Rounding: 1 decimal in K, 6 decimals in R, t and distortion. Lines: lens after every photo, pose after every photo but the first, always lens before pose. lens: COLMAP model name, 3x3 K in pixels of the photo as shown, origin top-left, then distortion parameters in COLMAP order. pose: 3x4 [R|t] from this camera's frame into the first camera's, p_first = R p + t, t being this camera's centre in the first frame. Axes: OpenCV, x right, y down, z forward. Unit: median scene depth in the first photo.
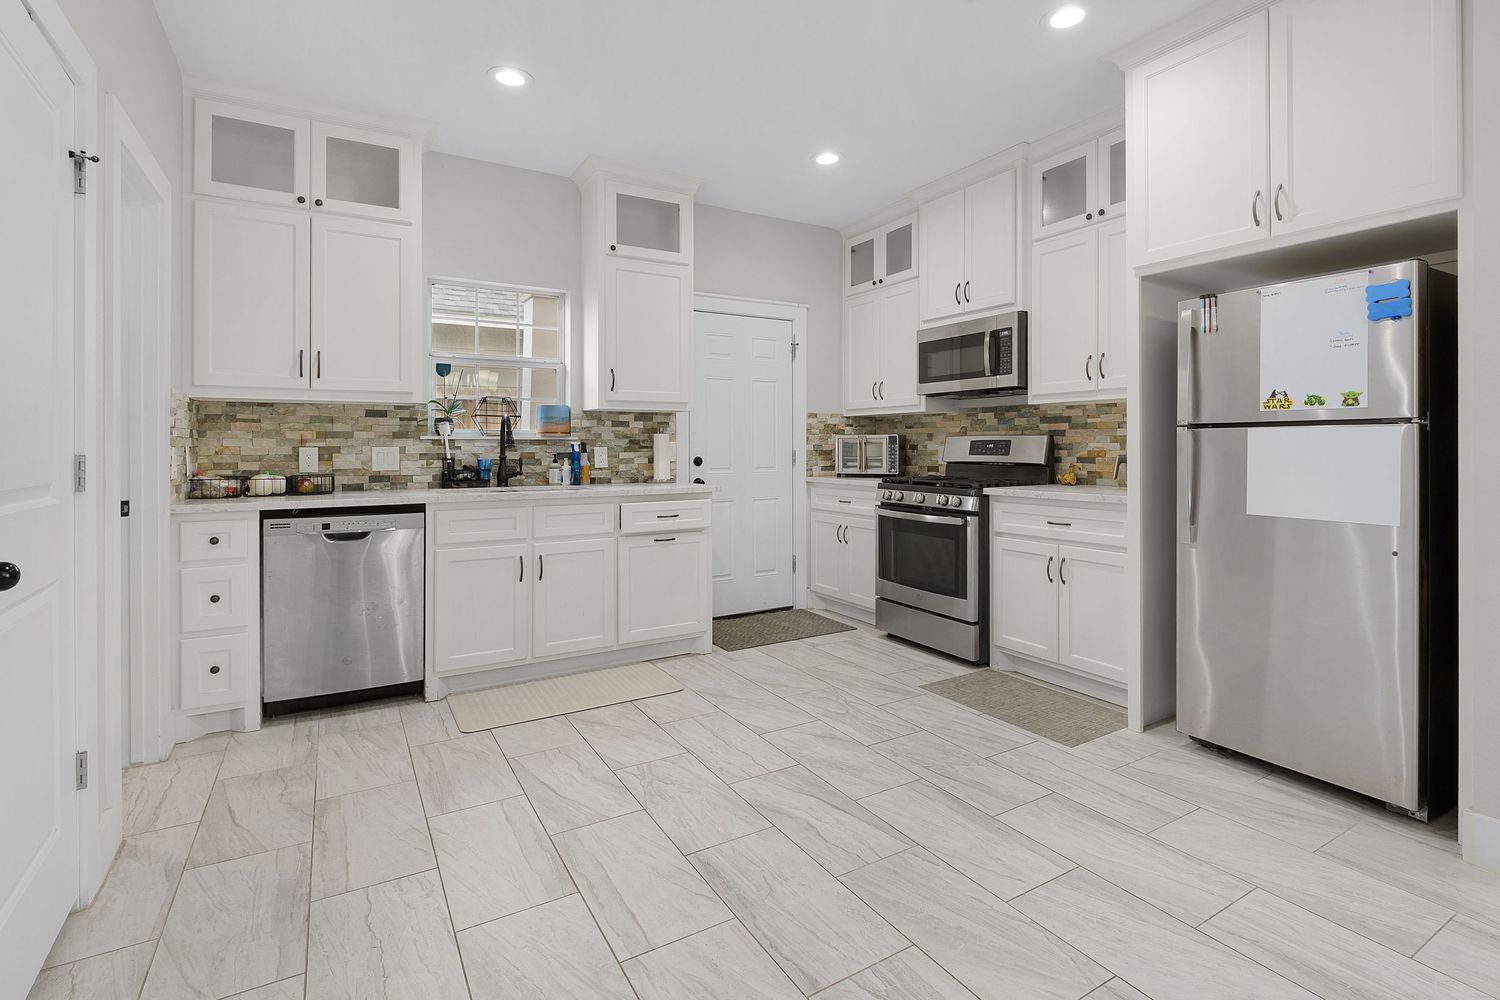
lens RADIAL K [[703.2, 0, 744.9], [0, 703.2, 446.1], [0, 0, 1]] dist [0.002572, -0.002057]
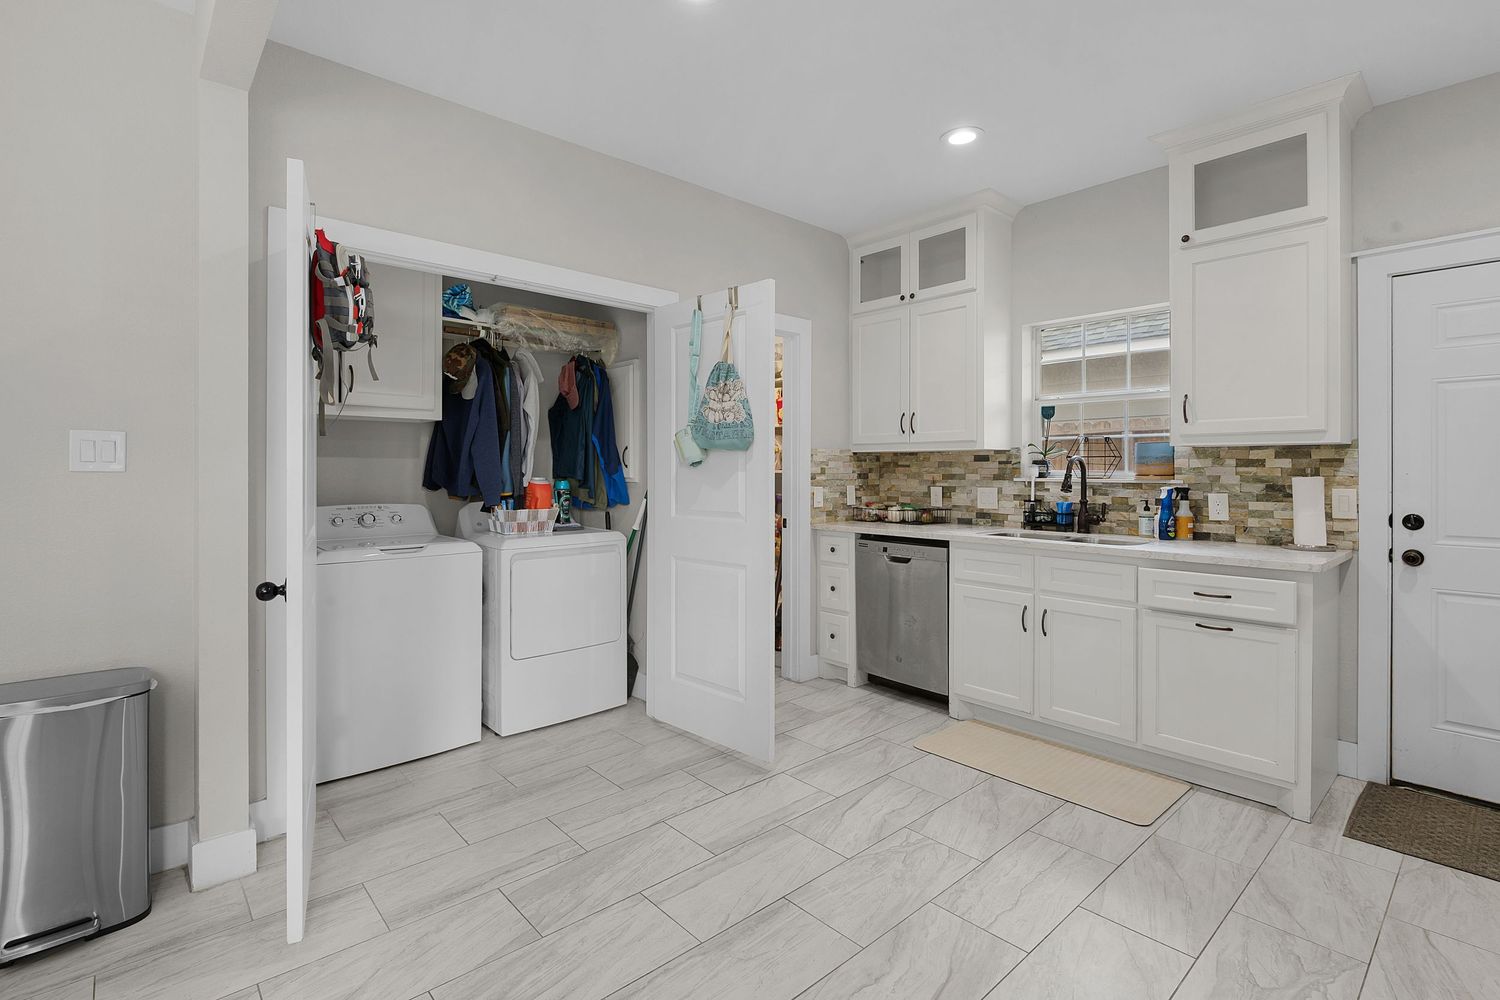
lens RADIAL K [[703.2, 0, 763.8], [0, 703.2, 467.2], [0, 0, 1]] dist [0.002572, -0.002057]
pose [[0.213303, 0.001752, -0.976984, 0.534890], [-0.000516, 0.999998, 0.001680, -0.034742], [0.976986, 0.000146, 0.213304, 0.428877]]
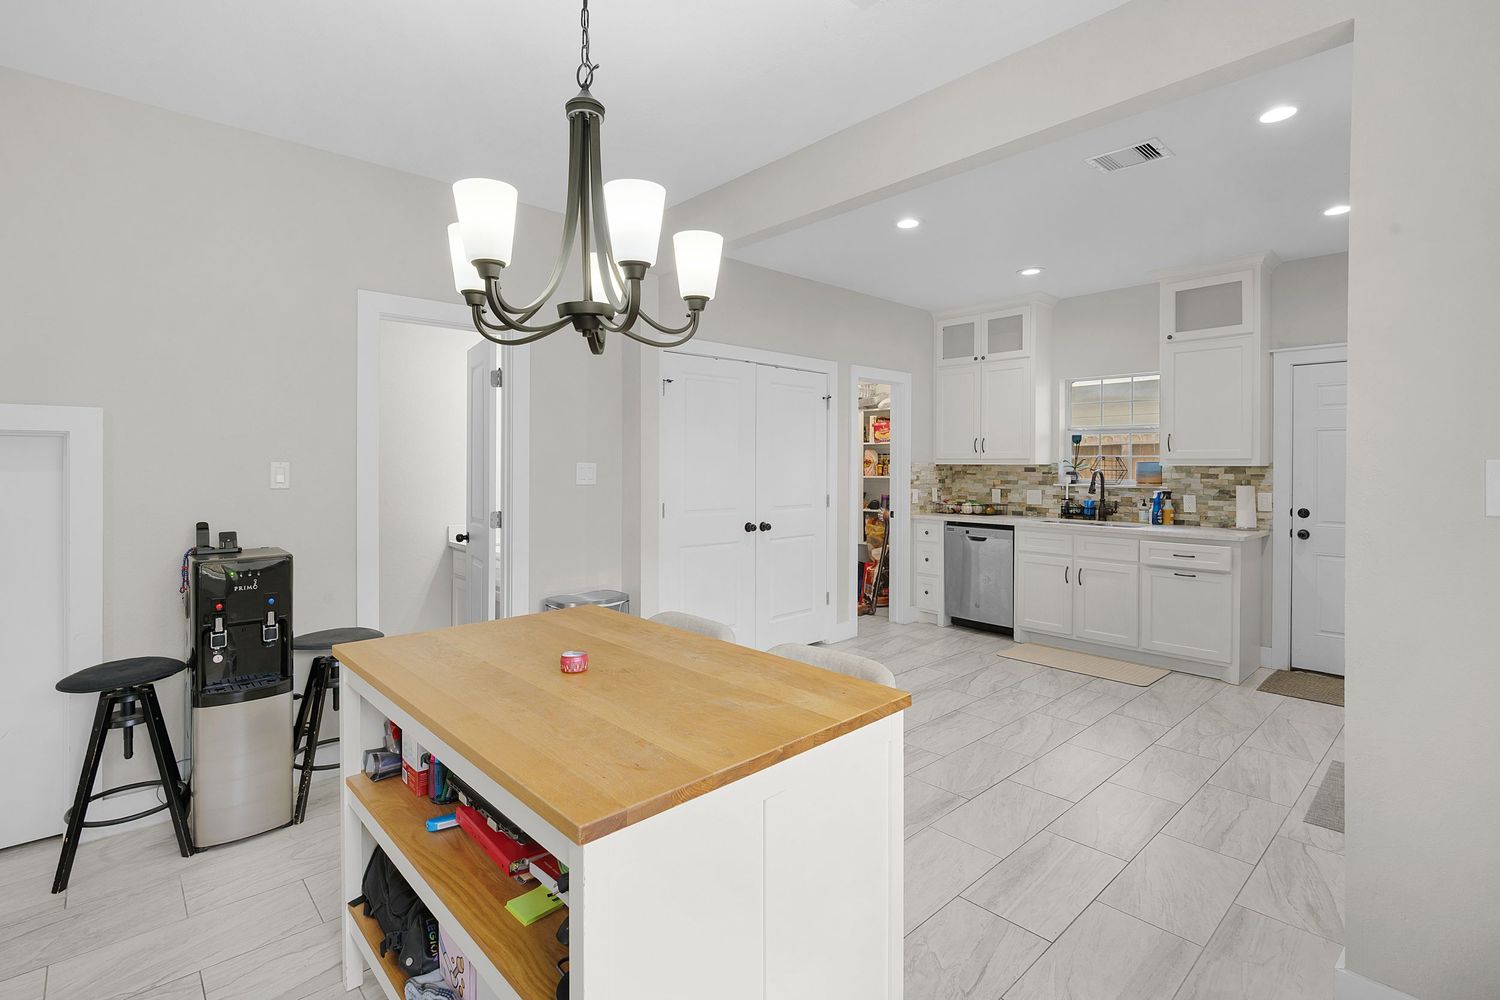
lens RADIAL K [[703.2, 0, 759.3], [0, 703.2, 466.0], [0, 0, 1]] dist [0.002572, -0.002057]
pose [[0.223432, 0.008322, -0.974684, 0.984575], [-0.002570, 0.999965, 0.007949, -0.069154], [0.974716, 0.000729, 0.223446, 0.010608]]
